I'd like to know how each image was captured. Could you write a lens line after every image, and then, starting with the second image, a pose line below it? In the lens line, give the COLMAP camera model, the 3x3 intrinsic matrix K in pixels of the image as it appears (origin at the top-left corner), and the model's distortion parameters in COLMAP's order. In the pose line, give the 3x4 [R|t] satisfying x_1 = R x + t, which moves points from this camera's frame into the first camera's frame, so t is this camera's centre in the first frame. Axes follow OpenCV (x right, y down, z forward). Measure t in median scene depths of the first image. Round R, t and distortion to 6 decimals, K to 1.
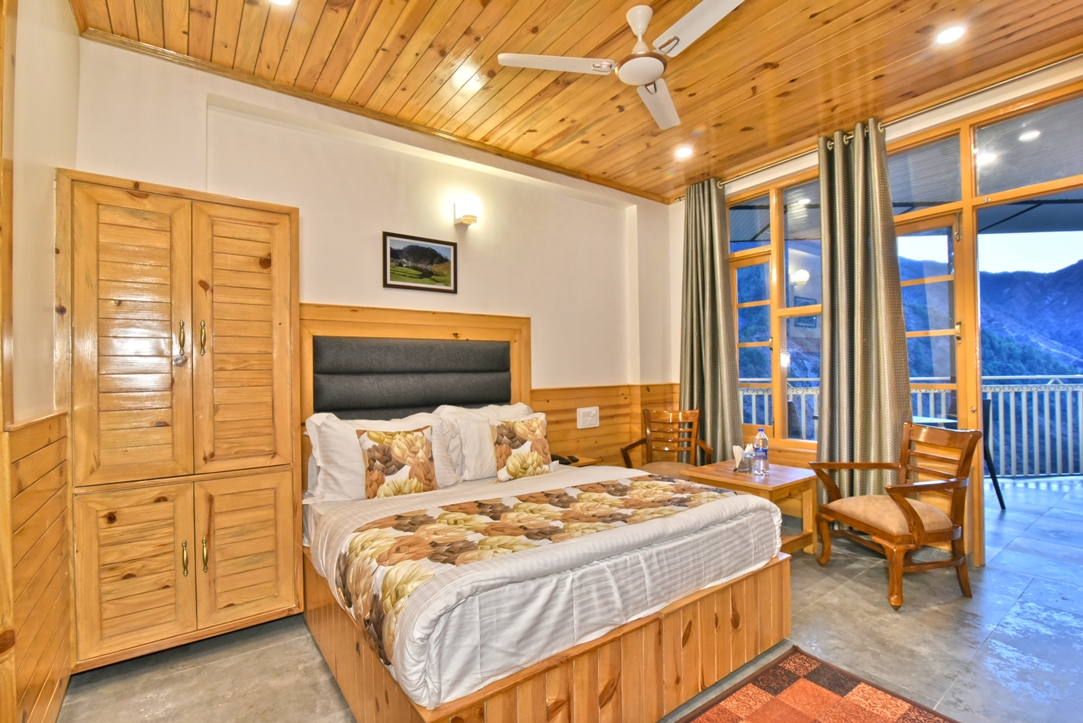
lens RADIAL K [[495.5, 0, 540.1], [0, 495.5, 367.4], [0, 0, 1]] dist [-0.020399, 0.001048]
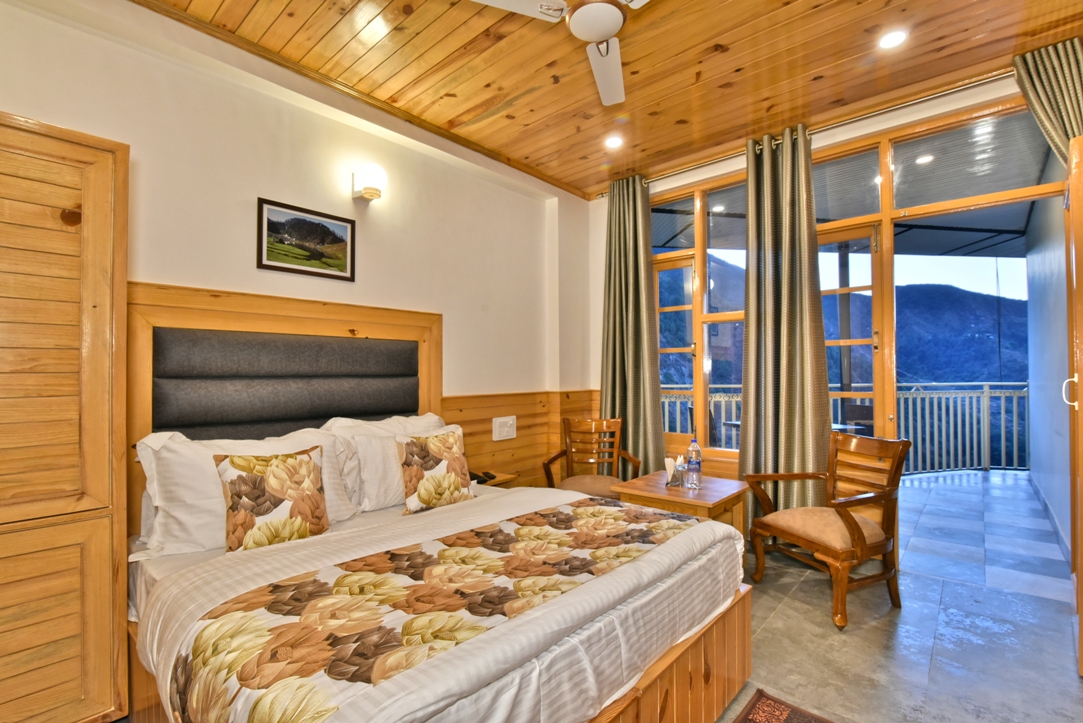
lens RADIAL K [[495.5, 0, 540.1], [0, 495.5, 367.4], [0, 0, 1]] dist [-0.020399, 0.001048]
pose [[0.977111, 0.011953, 0.212395, -0.049797], [-0.010416, 0.999911, -0.008352, -0.002971], [-0.212476, 0.005949, 0.977148, 0.167669]]
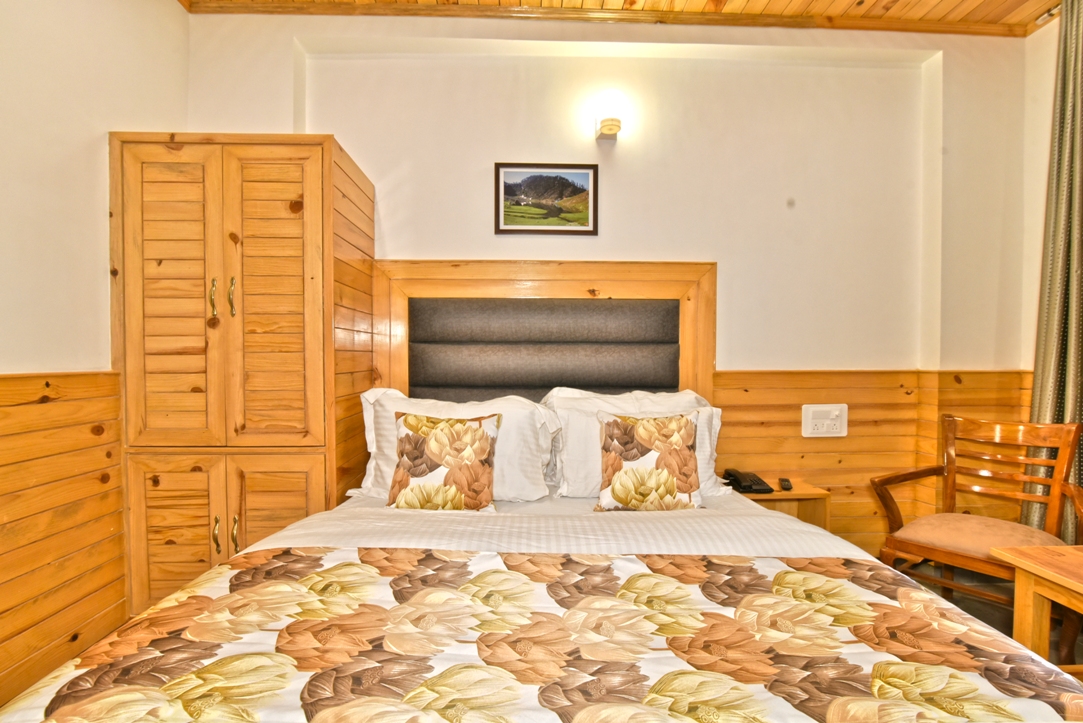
lens RADIAL K [[495.5, 0, 540.1], [0, 495.5, 367.4], [0, 0, 1]] dist [-0.020399, 0.001048]
pose [[0.823503, 0.028860, -0.566578, 0.232469], [-0.009627, 0.999272, 0.036909, 0.024313], [0.567231, -0.024940, 0.823181, 0.456677]]
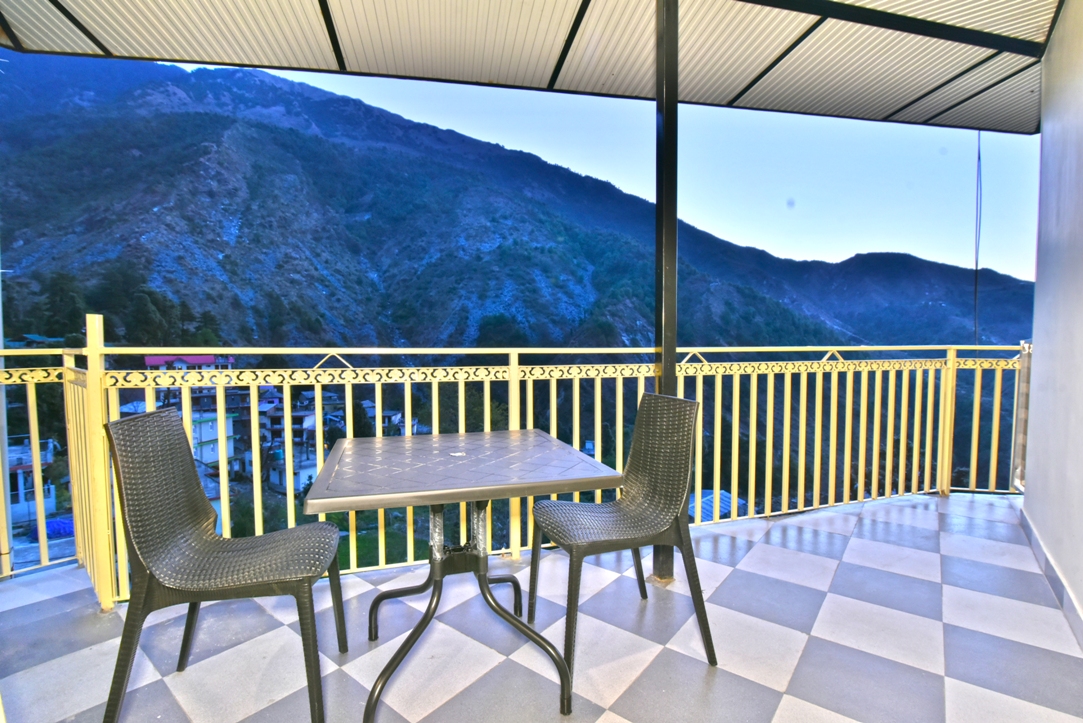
lens RADIAL K [[495.5, 0, 540.1], [0, 495.5, 367.4], [0, 0, 1]] dist [-0.020399, 0.001048]
pose [[0.962494, -0.005000, 0.271256, 1.098490], [-0.011884, 0.998093, 0.060566, 0.020748], [-0.271042, -0.061518, 0.960600, 1.024004]]
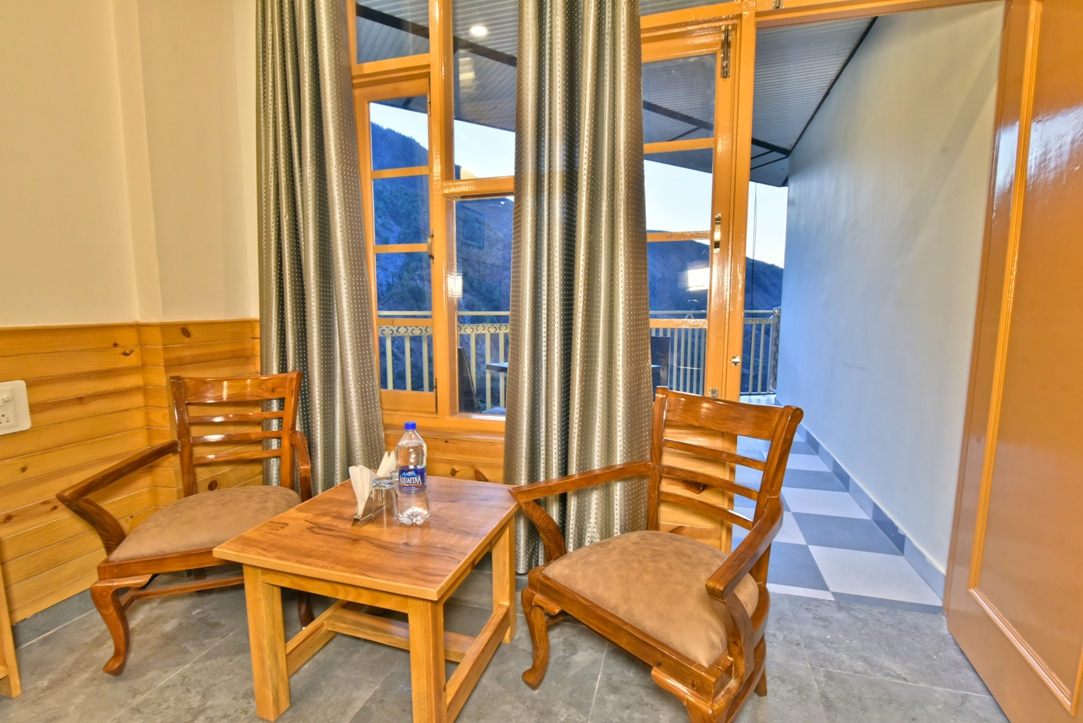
lens RADIAL K [[495.5, 0, 540.1], [0, 495.5, 367.4], [0, 0, 1]] dist [-0.020399, 0.001048]
pose [[0.794037, -0.061832, 0.604717, 0.331138], [-0.017348, 0.992103, 0.124221, 0.022712], [-0.607622, -0.109127, 0.786694, 0.707886]]
